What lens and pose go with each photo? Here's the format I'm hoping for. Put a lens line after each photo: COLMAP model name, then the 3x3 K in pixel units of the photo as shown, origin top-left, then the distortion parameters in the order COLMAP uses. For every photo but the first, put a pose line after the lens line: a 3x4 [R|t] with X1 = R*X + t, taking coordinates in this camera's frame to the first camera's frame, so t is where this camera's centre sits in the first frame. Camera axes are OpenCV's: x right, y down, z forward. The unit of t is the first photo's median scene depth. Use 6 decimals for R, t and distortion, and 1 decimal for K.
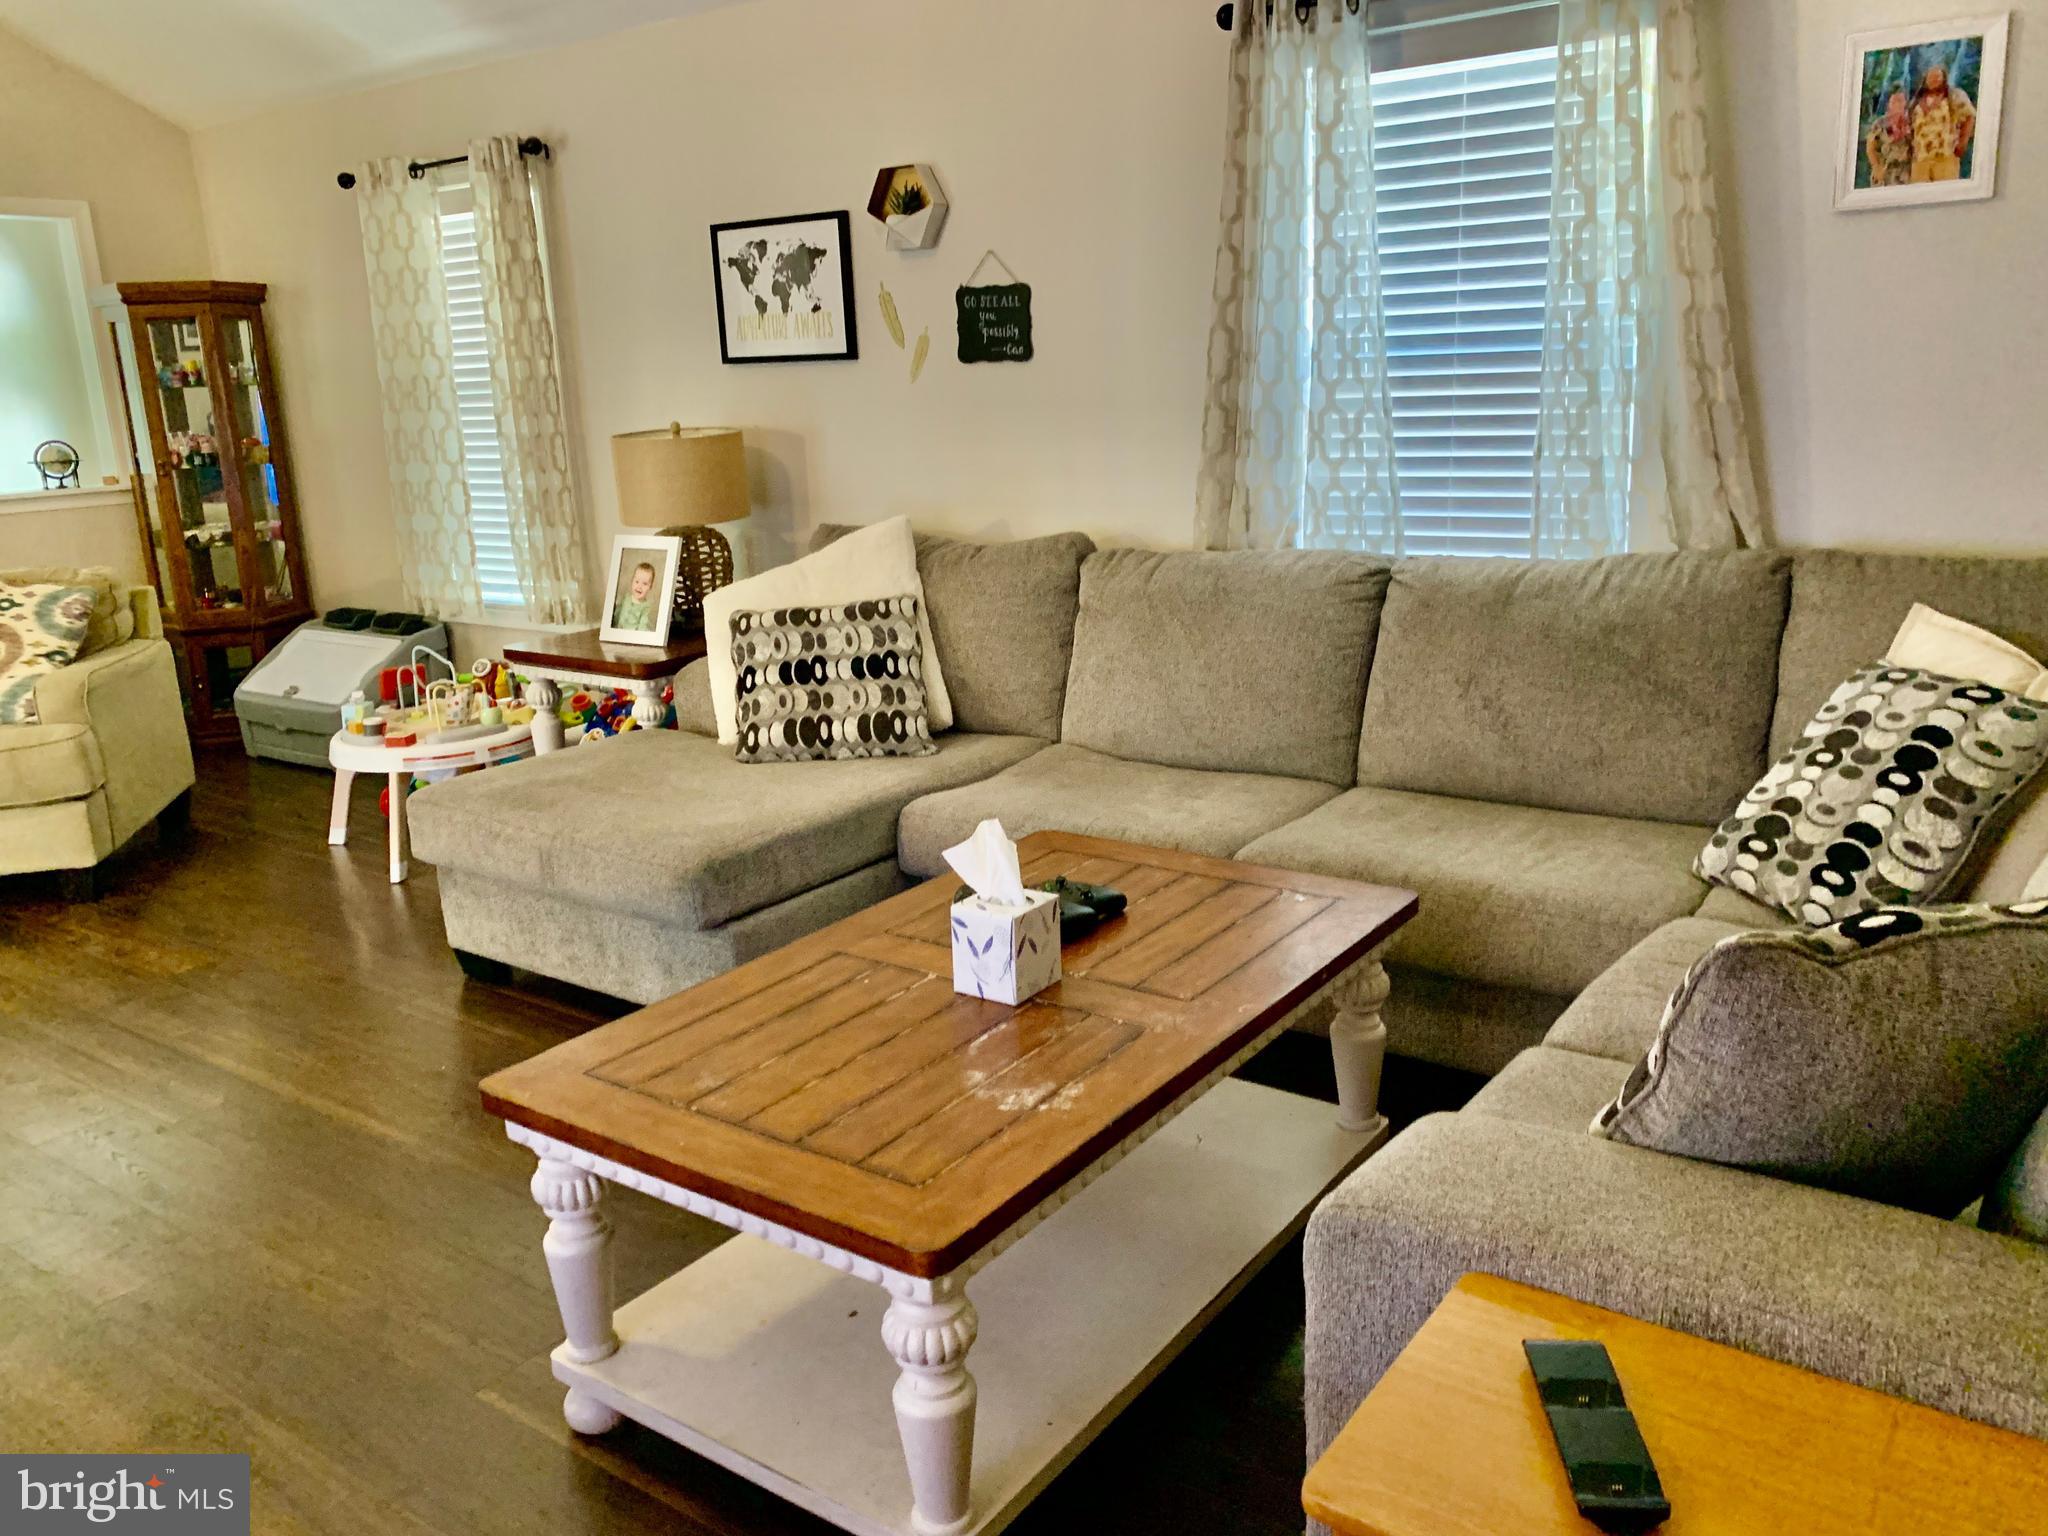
lens RADIAL K [[1560.3, 0, 1043.5], [0, 1560.3, 767.5], [0, 0, 1]] dist [0.073738, -0.125144]
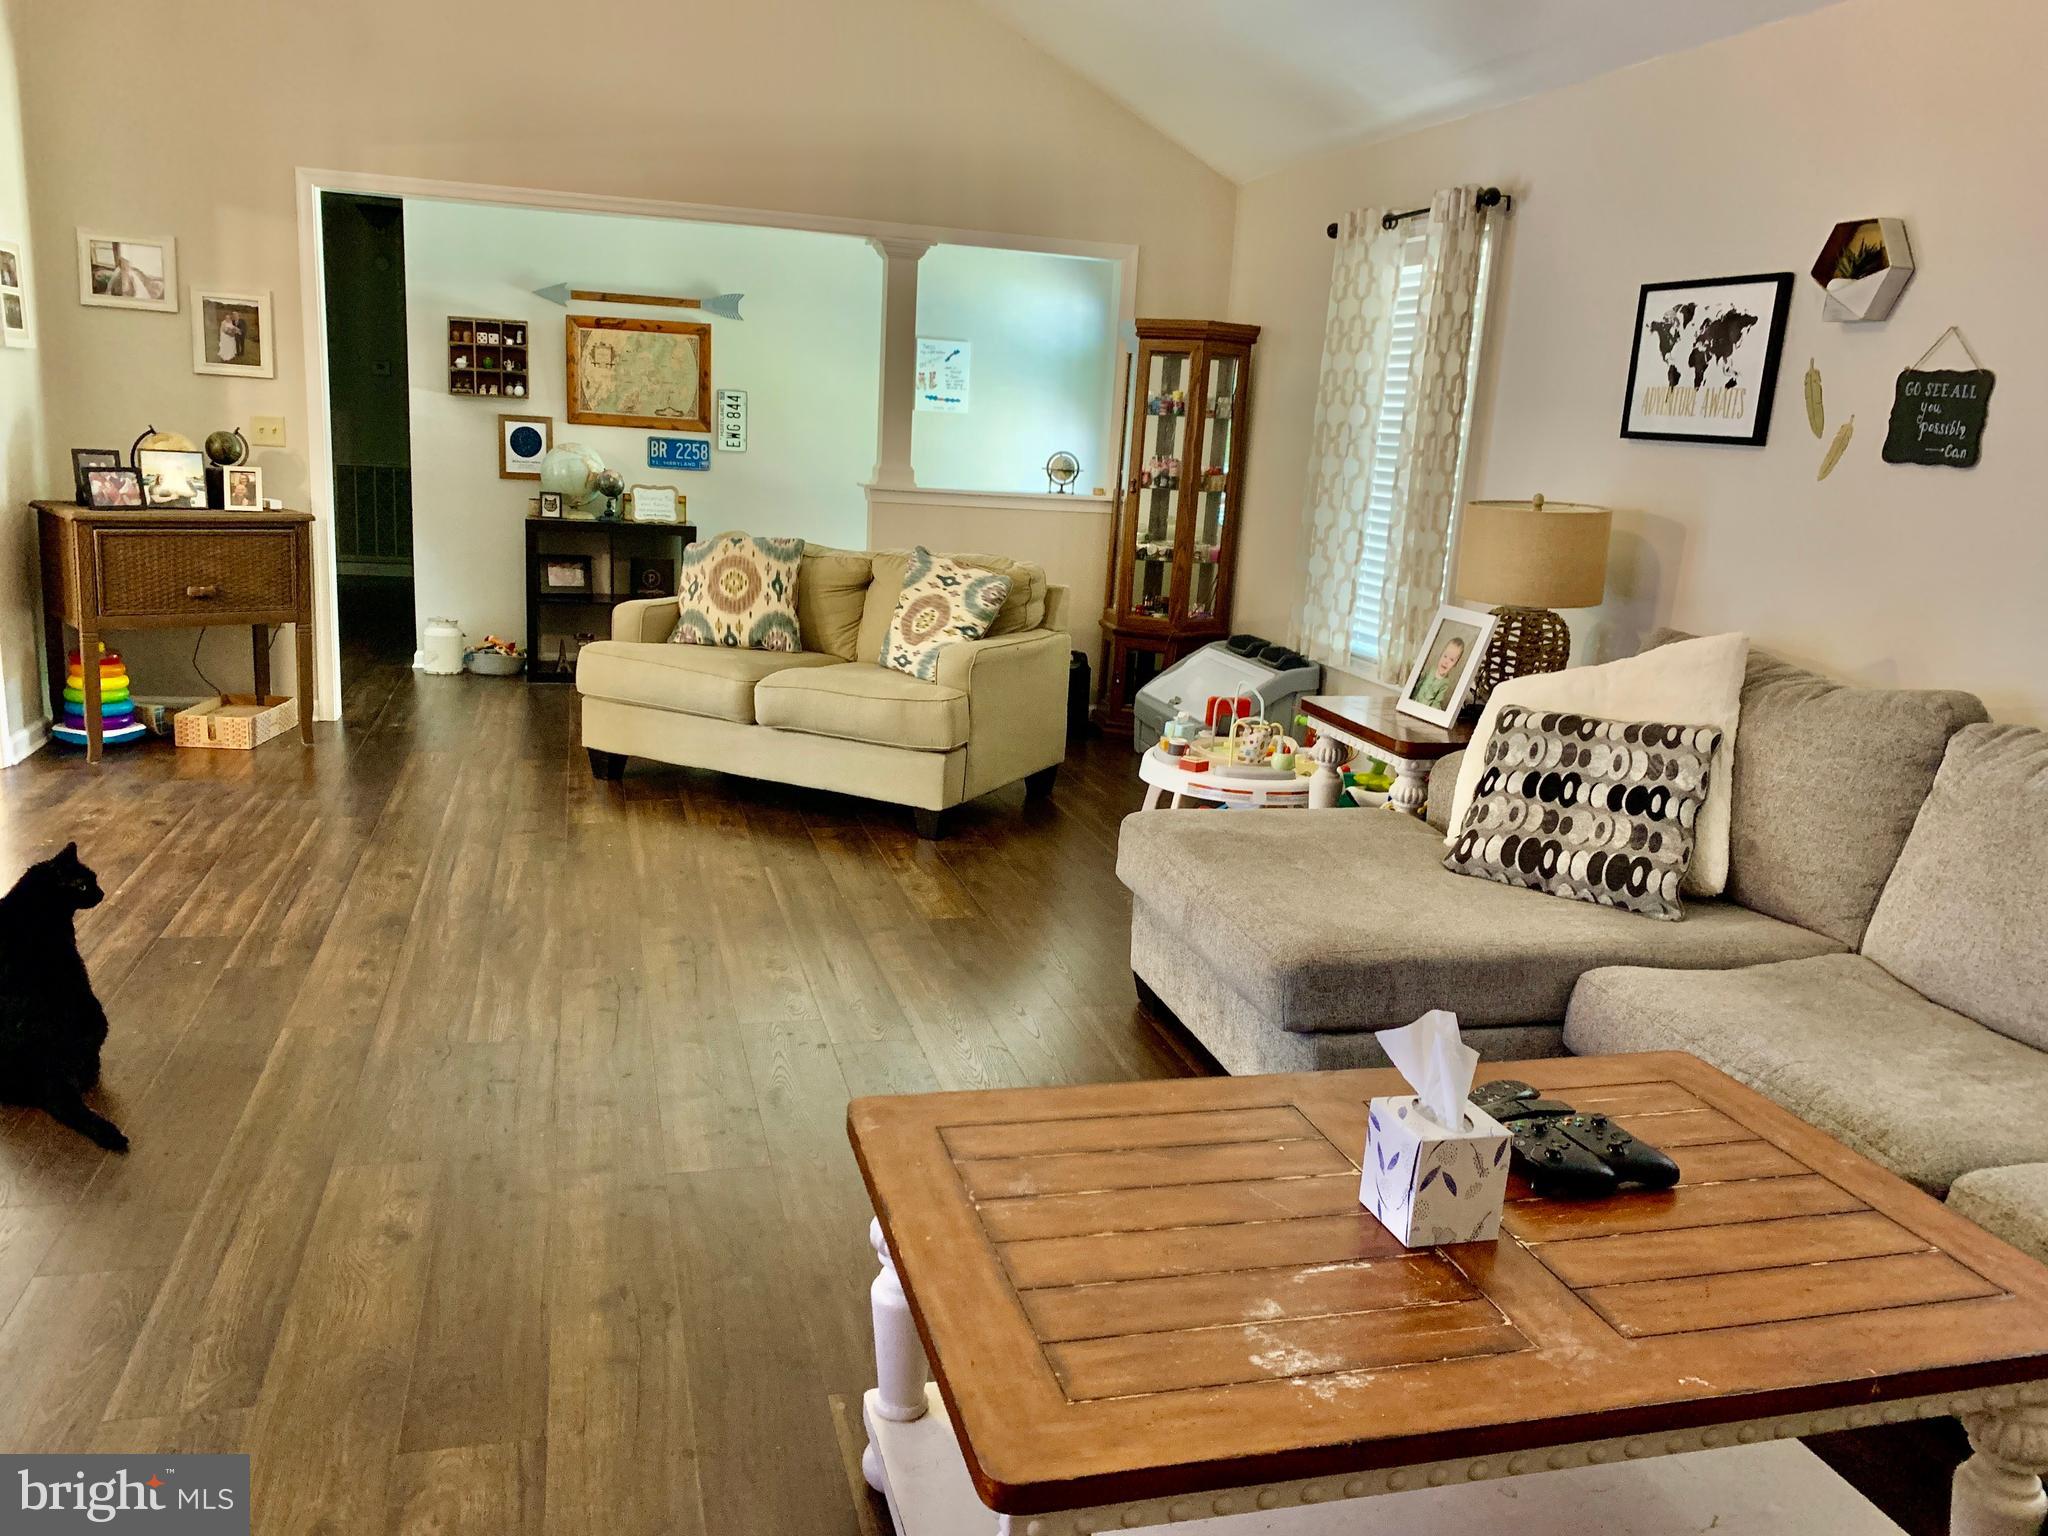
lens RADIAL K [[1567.0, 0, 1023.6], [0, 1567.0, 777.8], [0, 0, 1]] dist [0.032920, -0.041534]
pose [[0.770226, 0.226989, -0.596010, 0.127967], [-0.246271, 0.967892, 0.050363, -0.034789], [0.588305, 0.107989, 0.801396, 0.114470]]
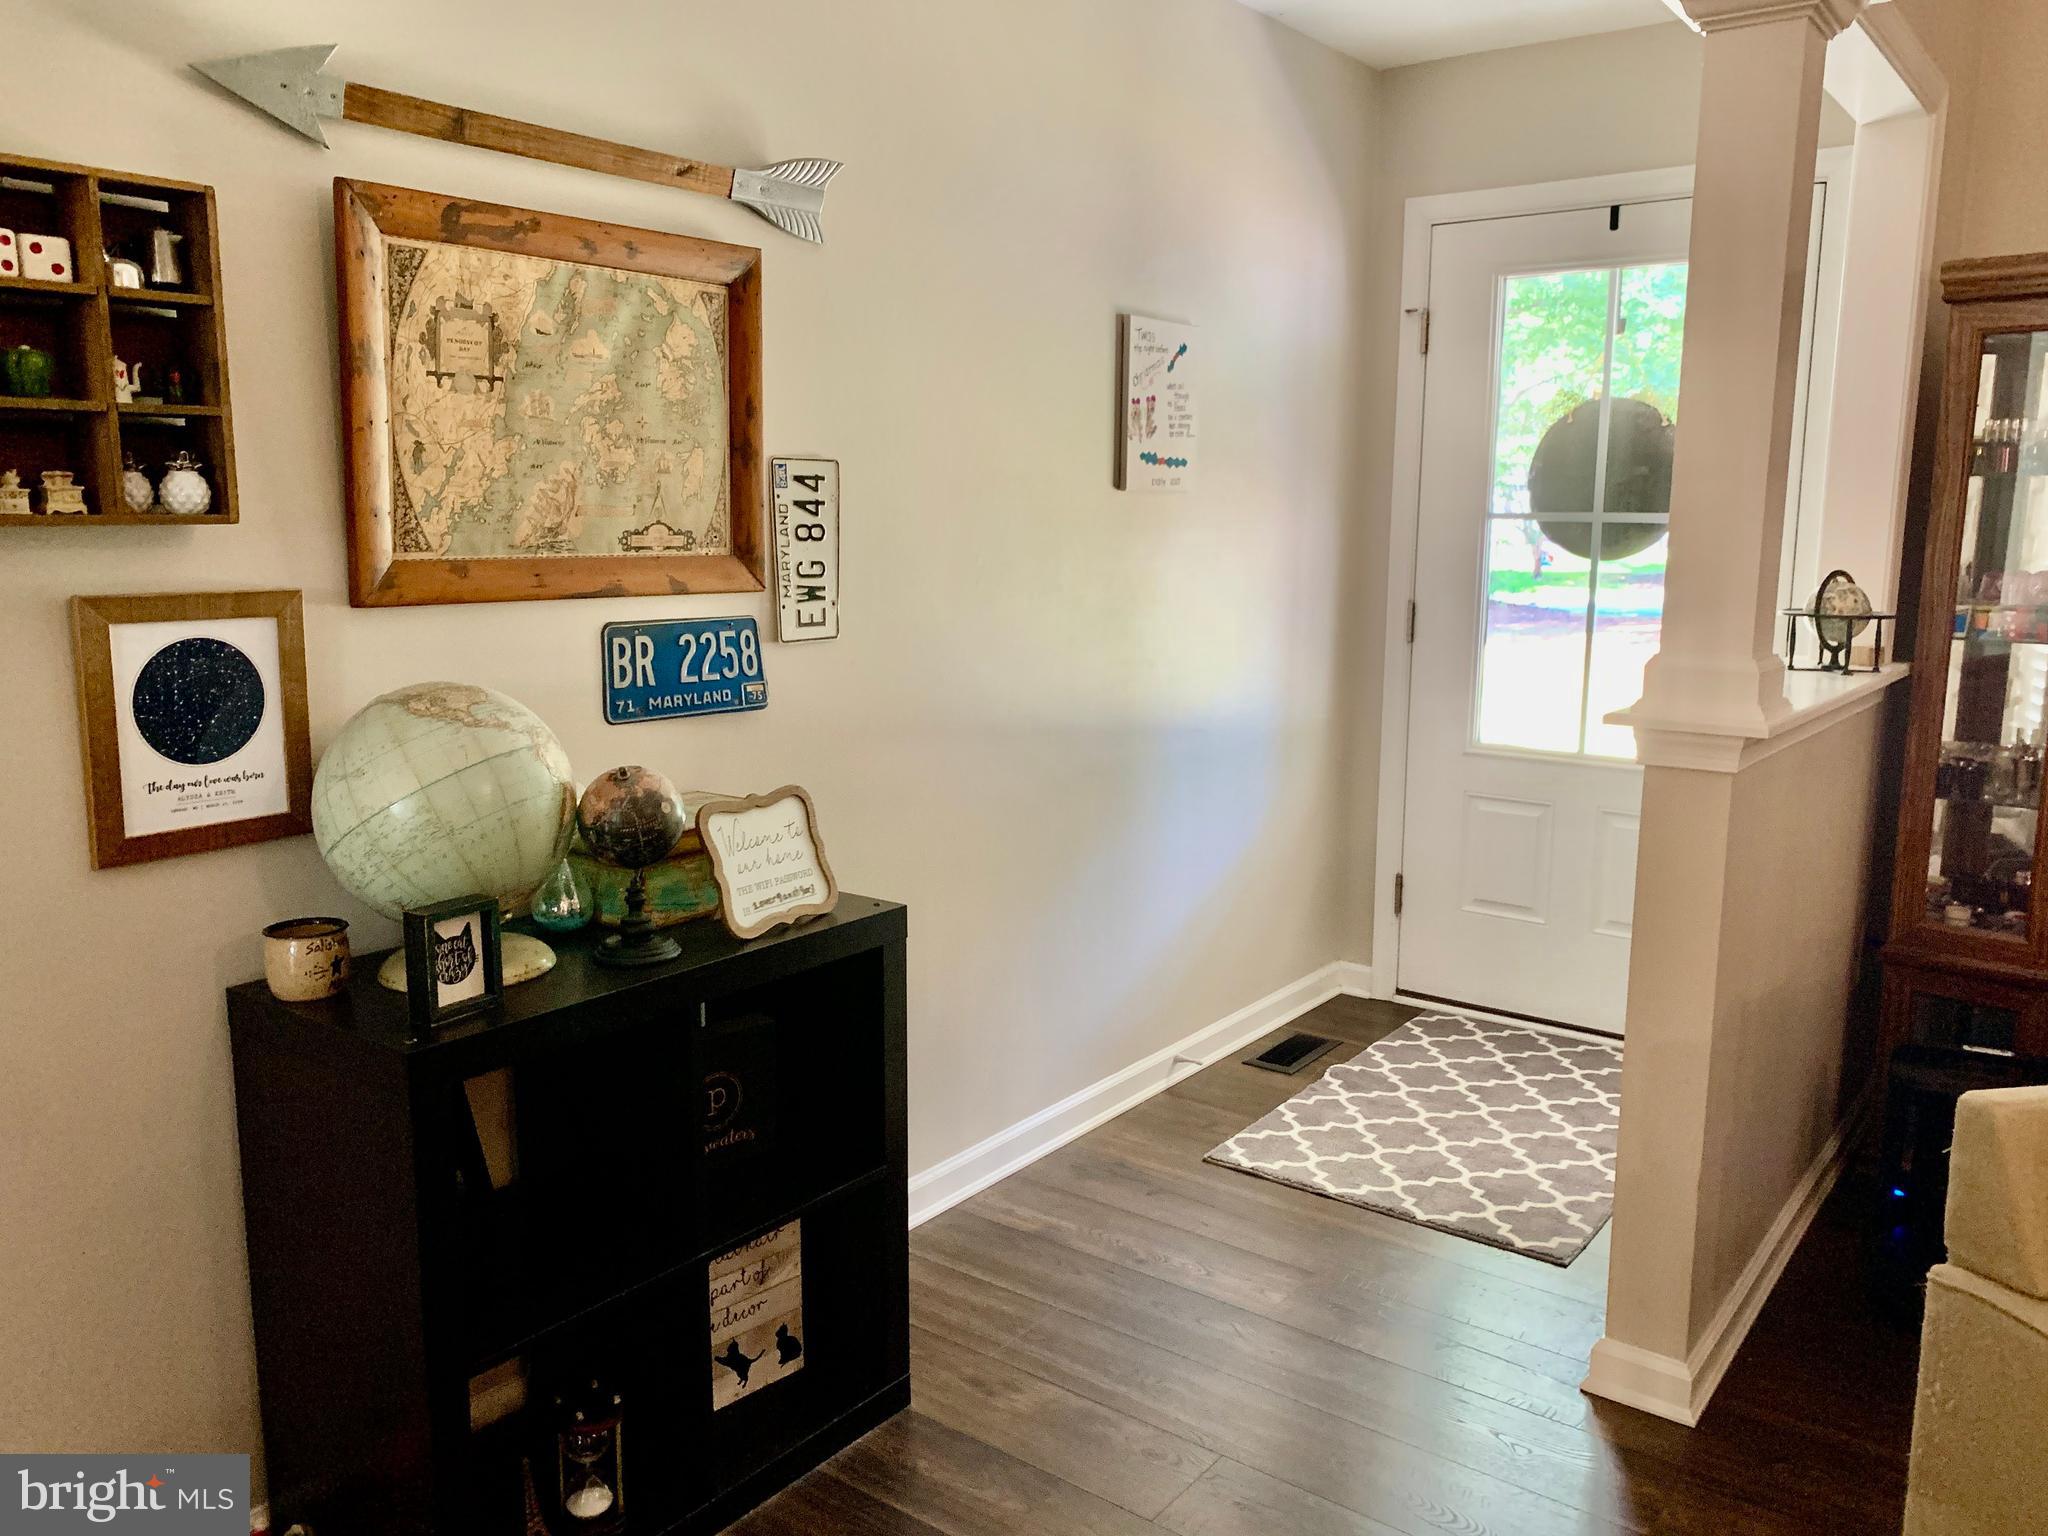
lens RADIAL K [[1567.0, 0, 1023.6], [0, 1567.0, 777.8], [0, 0, 1]] dist [0.032920, -0.041534]
pose [[0.998070, 0.055764, -0.027329, -1.222812], [-0.057773, 0.995177, -0.079283, -0.132567], [0.022776, 0.080709, 0.996477, 0.751139]]
